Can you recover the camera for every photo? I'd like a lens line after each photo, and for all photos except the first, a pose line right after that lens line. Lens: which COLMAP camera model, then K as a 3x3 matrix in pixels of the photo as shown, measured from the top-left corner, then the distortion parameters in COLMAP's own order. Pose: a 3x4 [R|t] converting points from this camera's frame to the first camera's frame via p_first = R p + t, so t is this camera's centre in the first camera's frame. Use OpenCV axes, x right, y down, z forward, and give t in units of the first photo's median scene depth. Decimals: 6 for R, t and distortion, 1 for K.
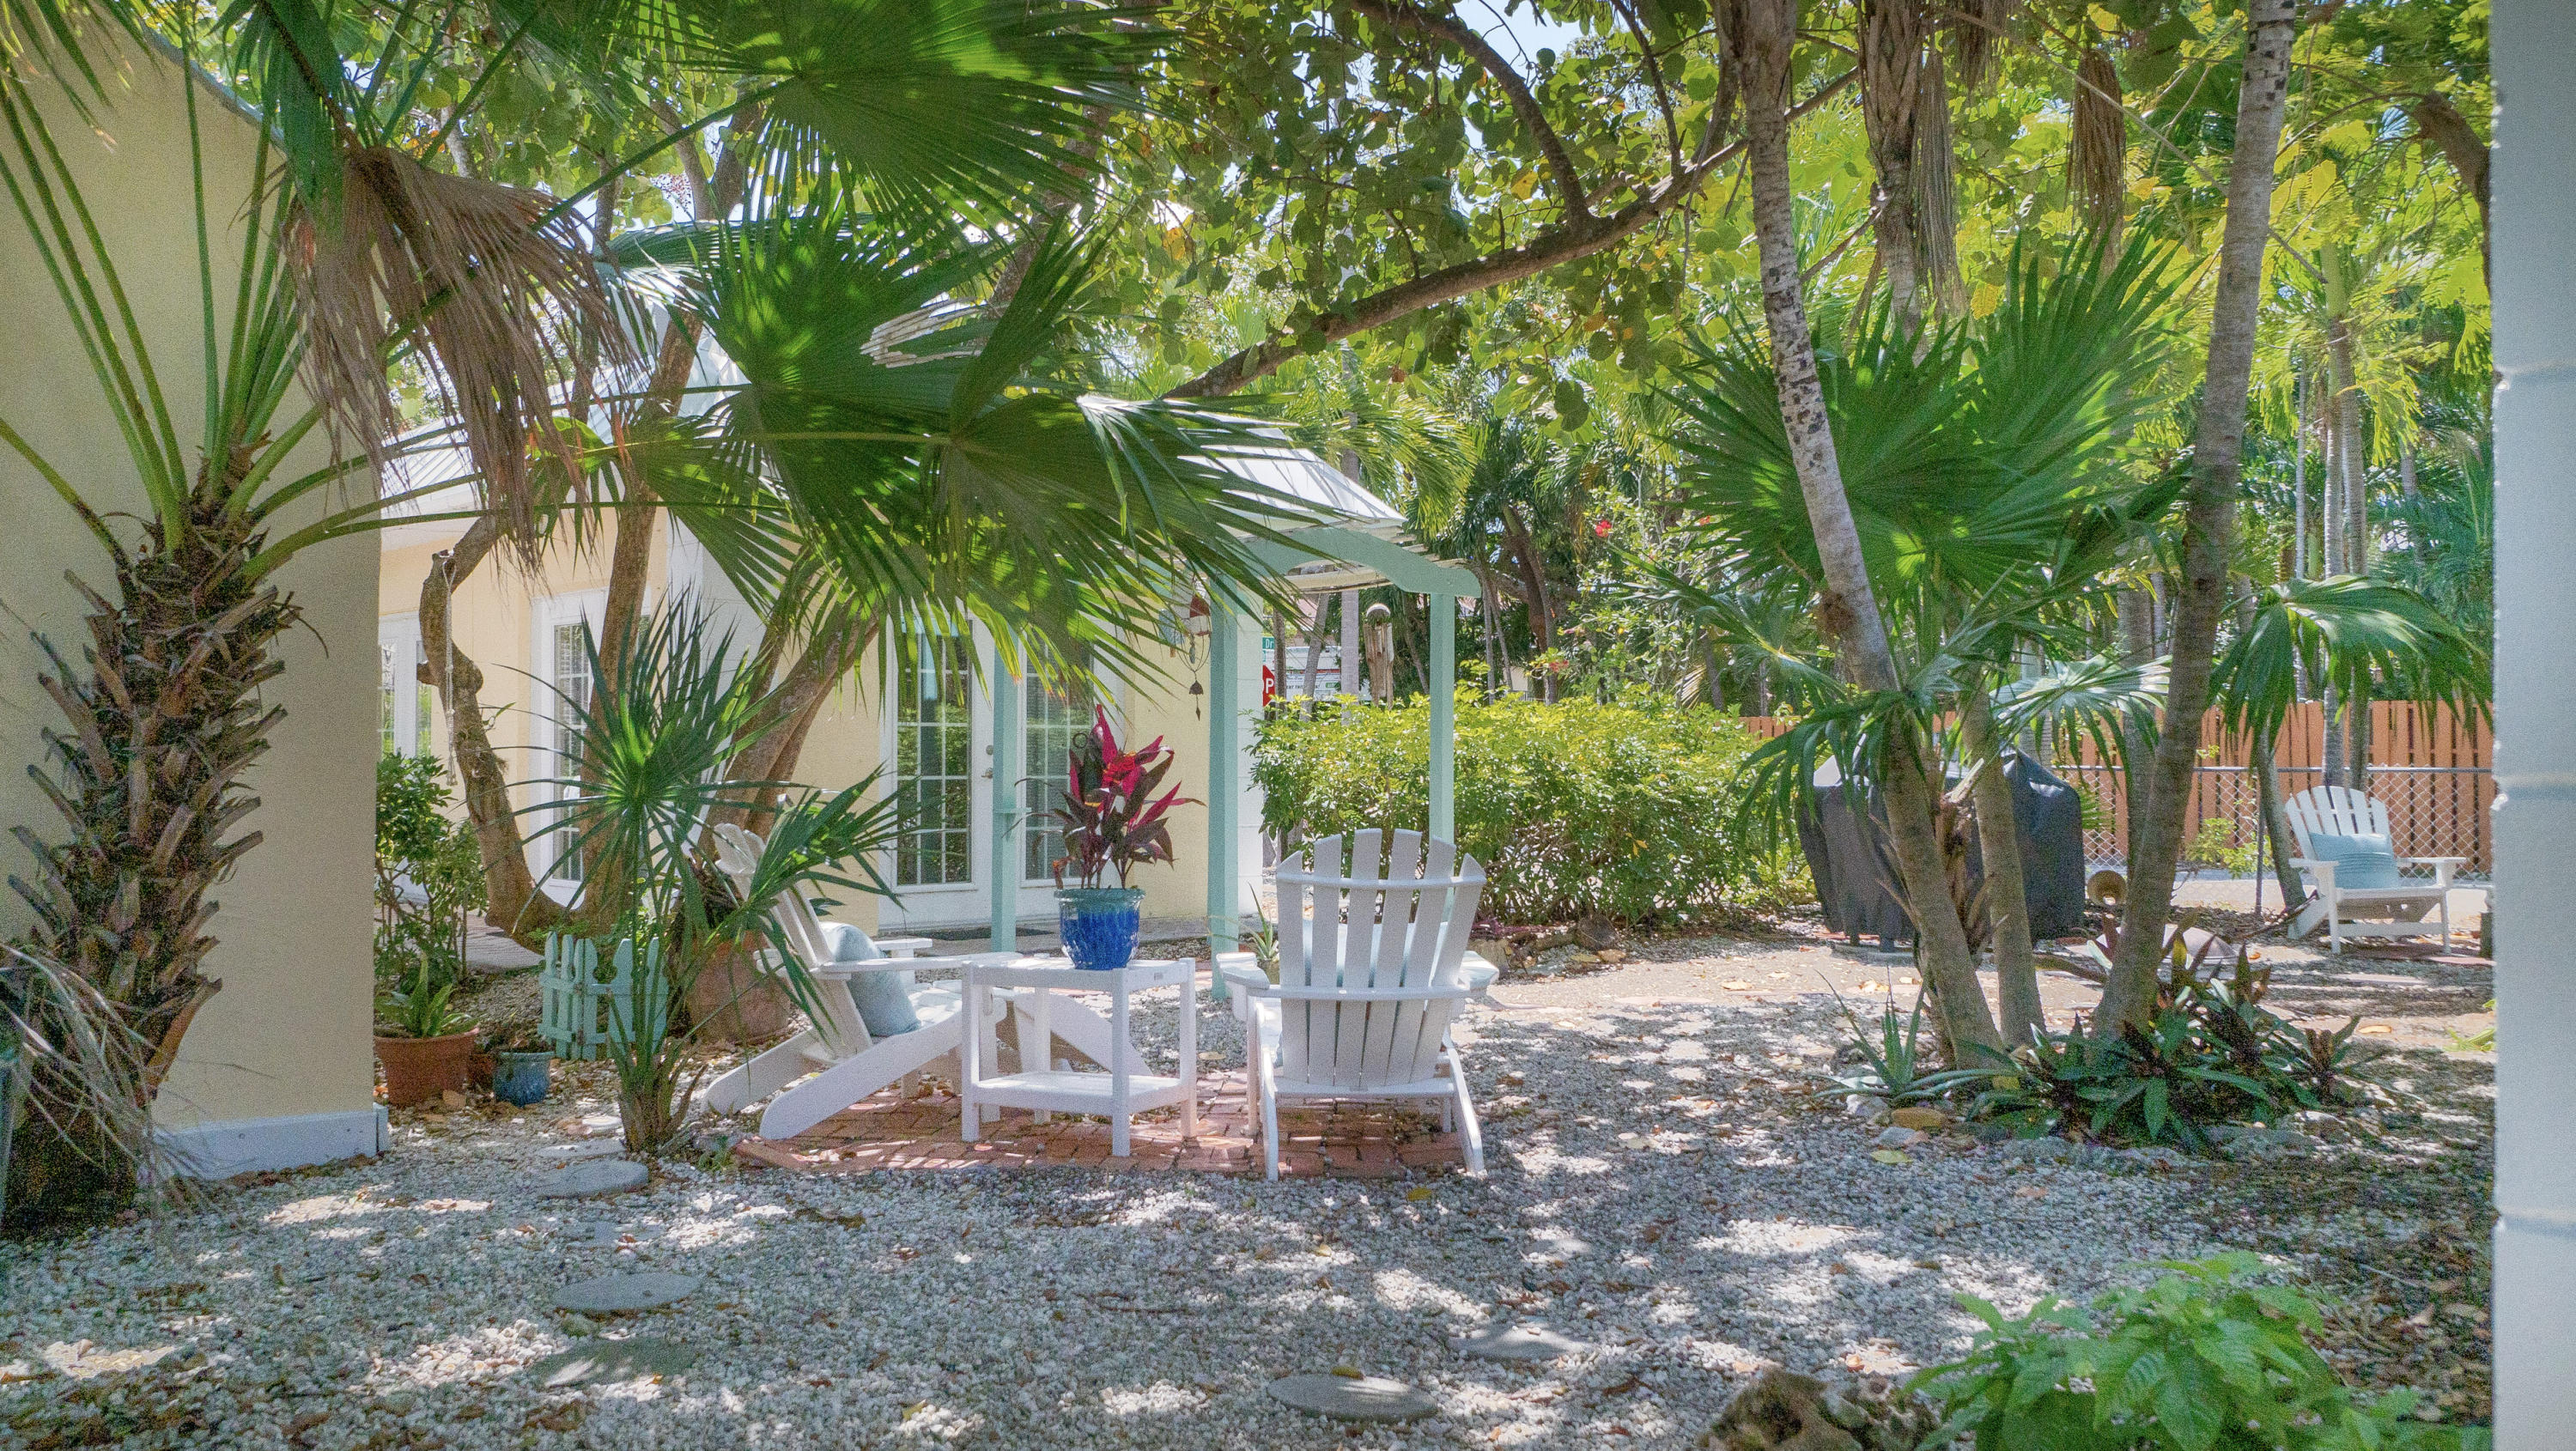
lens RADIAL K [[2037.3, 0, 1288.0], [0, 2037.3, 725.5], [0, 0, 1]] dist [-0.004220, -0.001580]
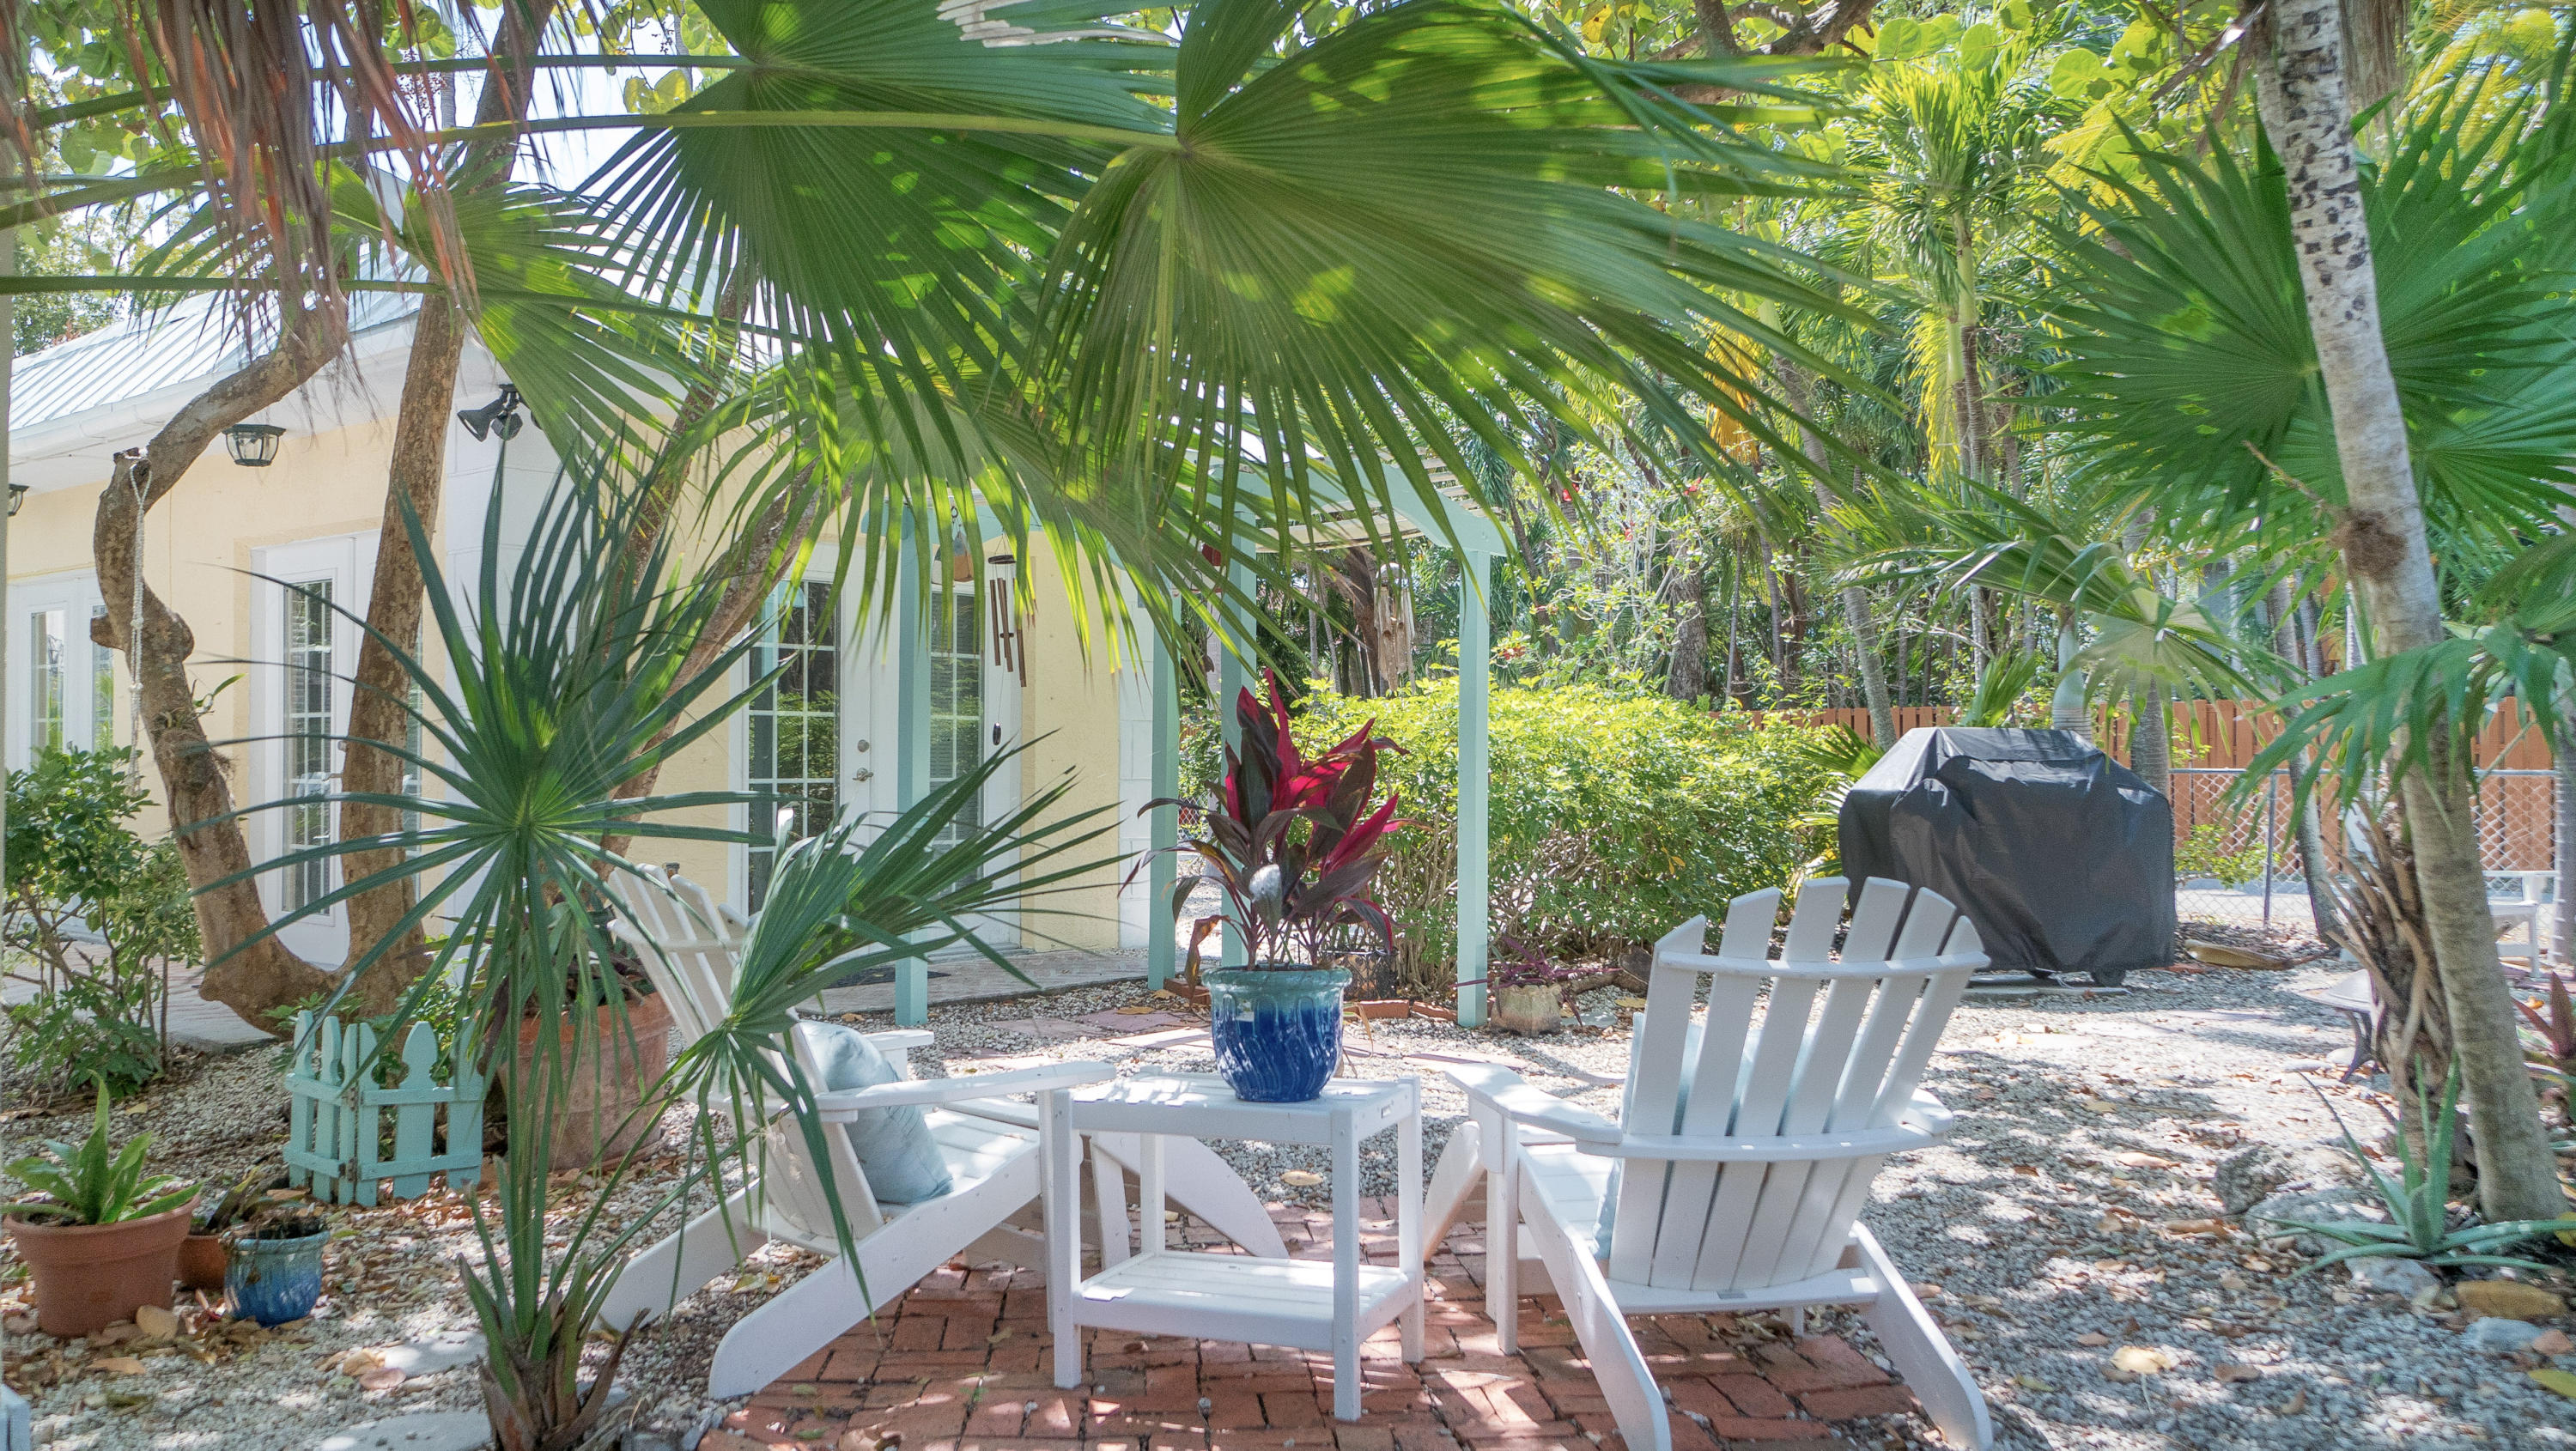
lens RADIAL K [[2019.1, 0, 1296.2], [0, 2019.1, 755.9], [0, 0, 1]] dist [0.003936, 0.001017]
pose [[0.991435, 0.002138, 0.130582, -0.120066], [-0.004416, 0.999843, 0.017153, 0.002918], [-0.130525, -0.017583, 0.991289, 0.284815]]
